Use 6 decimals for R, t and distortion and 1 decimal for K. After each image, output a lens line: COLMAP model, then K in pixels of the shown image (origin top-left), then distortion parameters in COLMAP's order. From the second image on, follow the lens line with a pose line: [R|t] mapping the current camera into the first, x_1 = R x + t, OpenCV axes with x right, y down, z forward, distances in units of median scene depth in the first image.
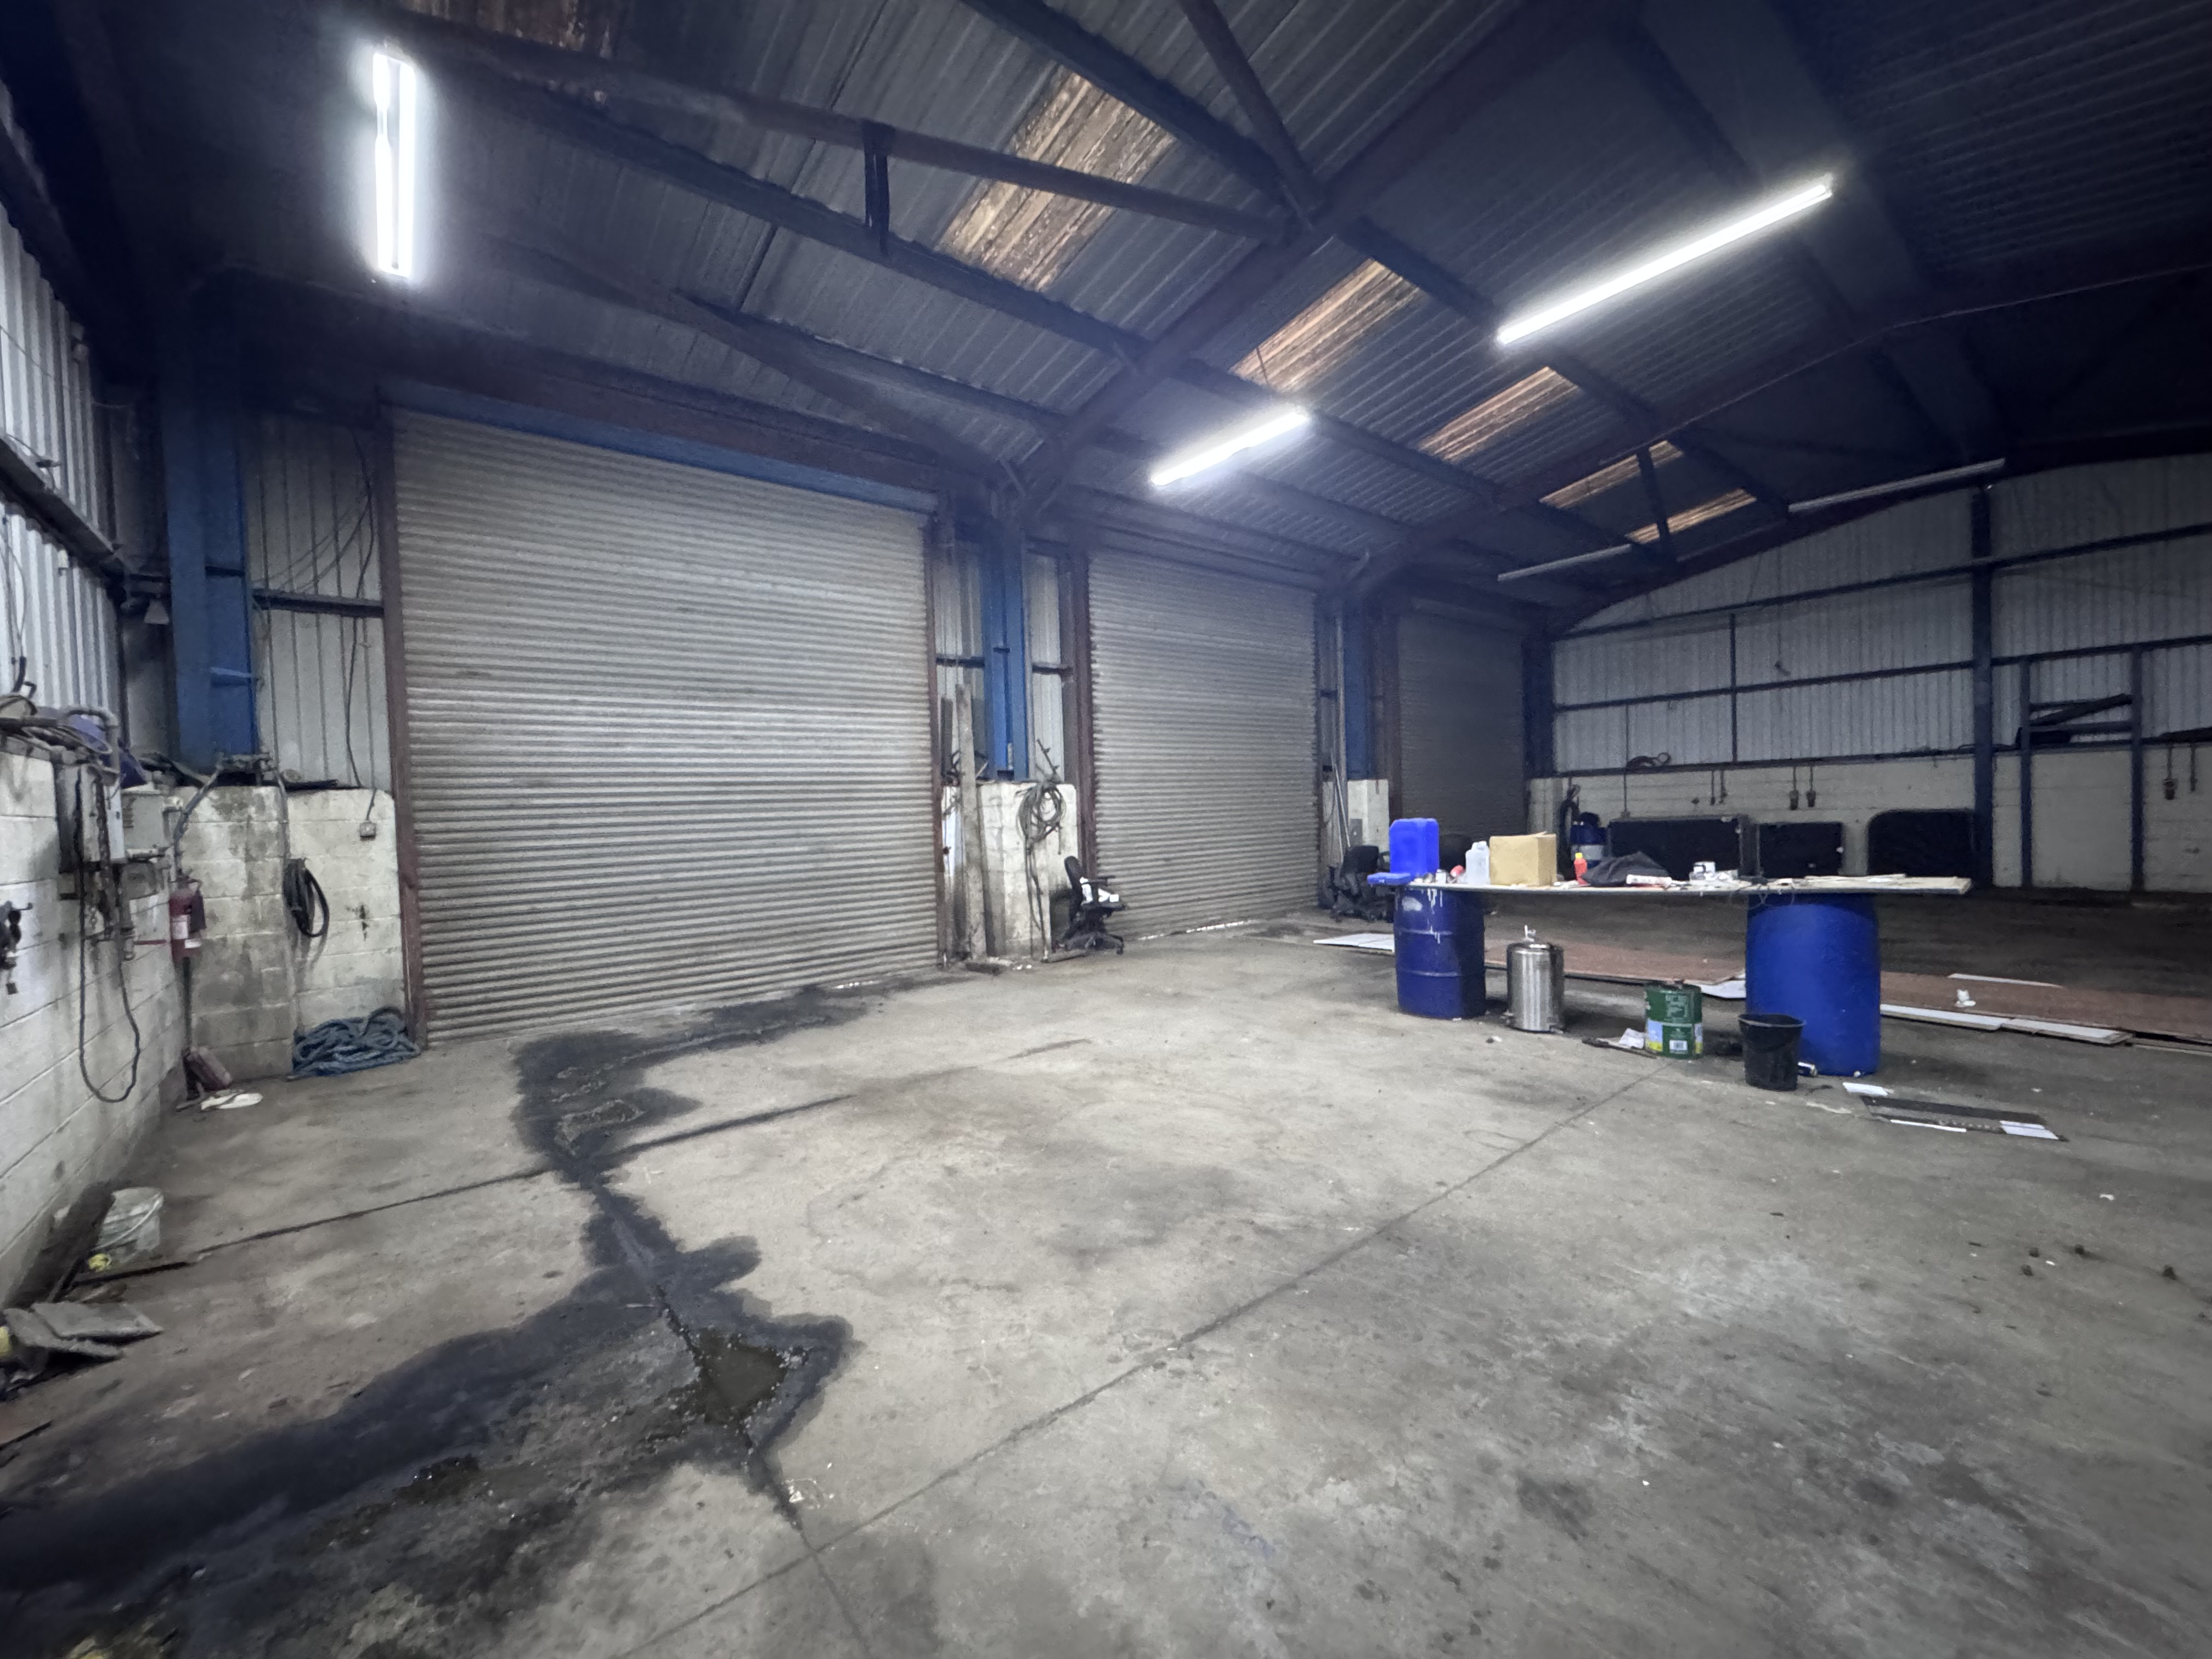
lens RADIAL K [[879.2, 0, 1106.3], [0, 879.2, 831.1], [0, 0, 1]] dist [-0.002799, 0.000379]
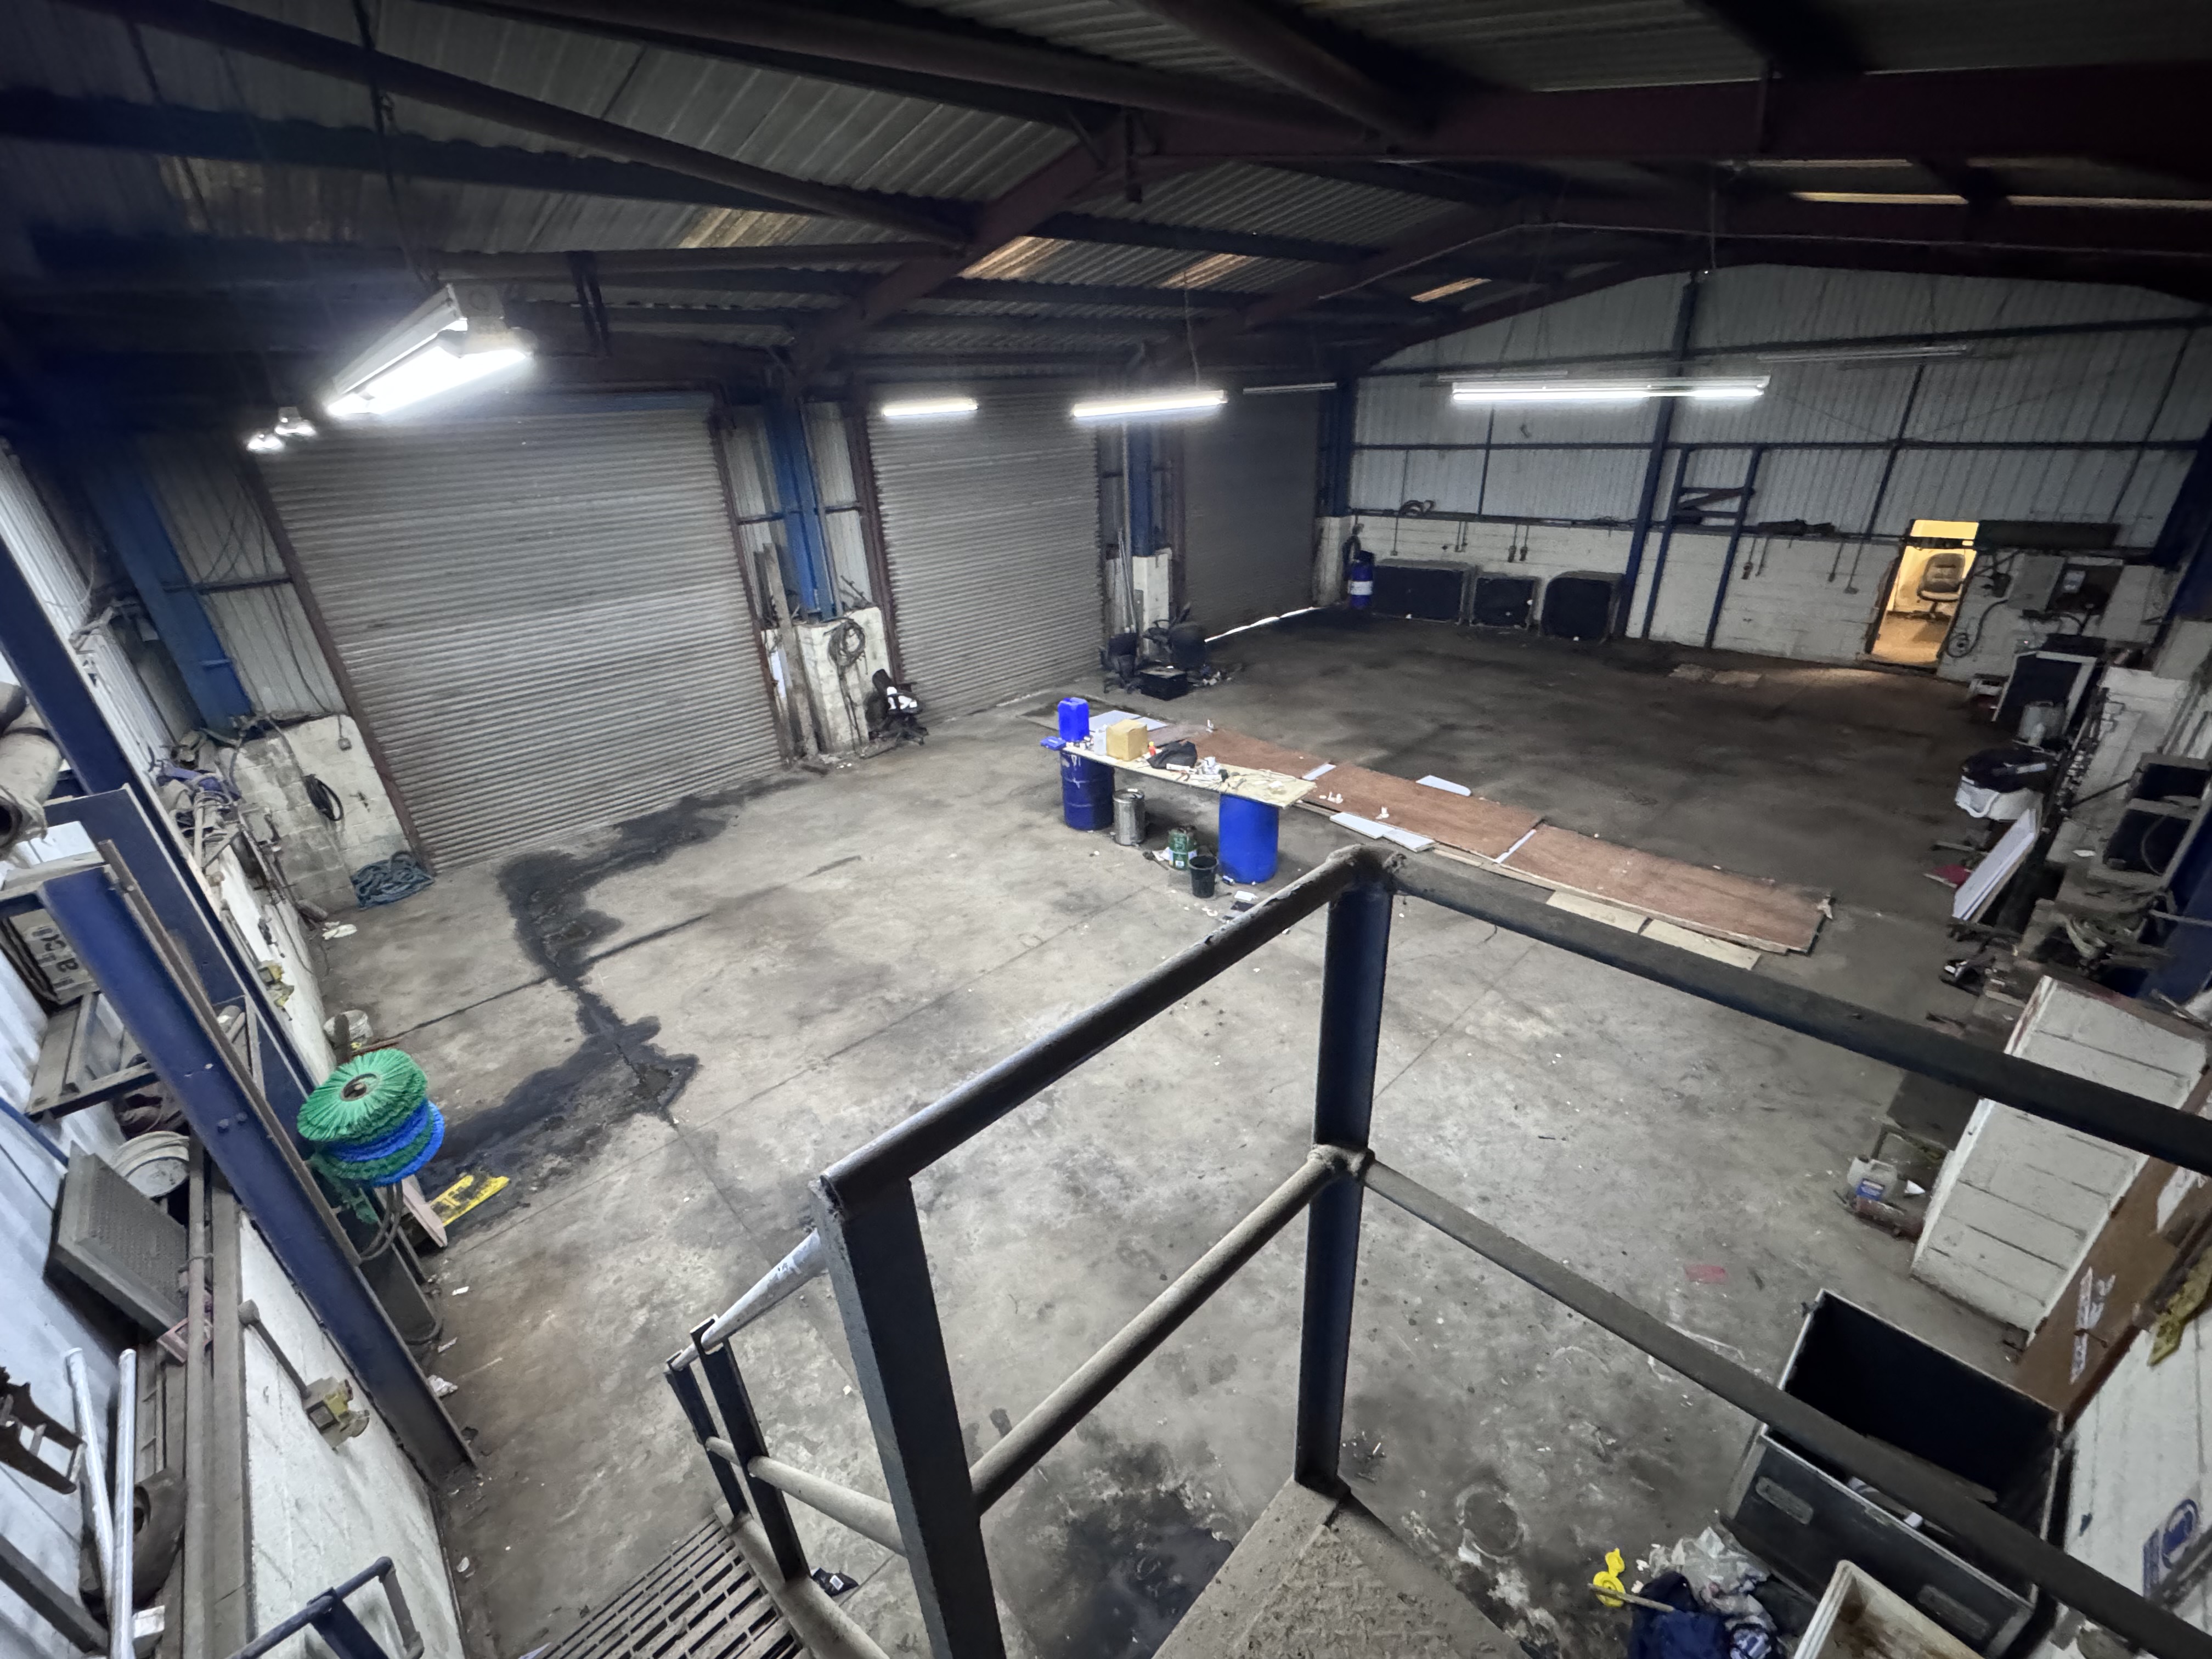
lens RADIAL K [[879.2, 0, 1106.3], [0, 879.2, 831.1], [0, 0, 1]] dist [-0.002799, 0.000379]
pose [[0.997118, -0.045261, 0.060891, 0.310421], [0.016007, 0.910000, 0.414300, -0.435859], [-0.074163, -0.412131, 0.908101, -0.456391]]
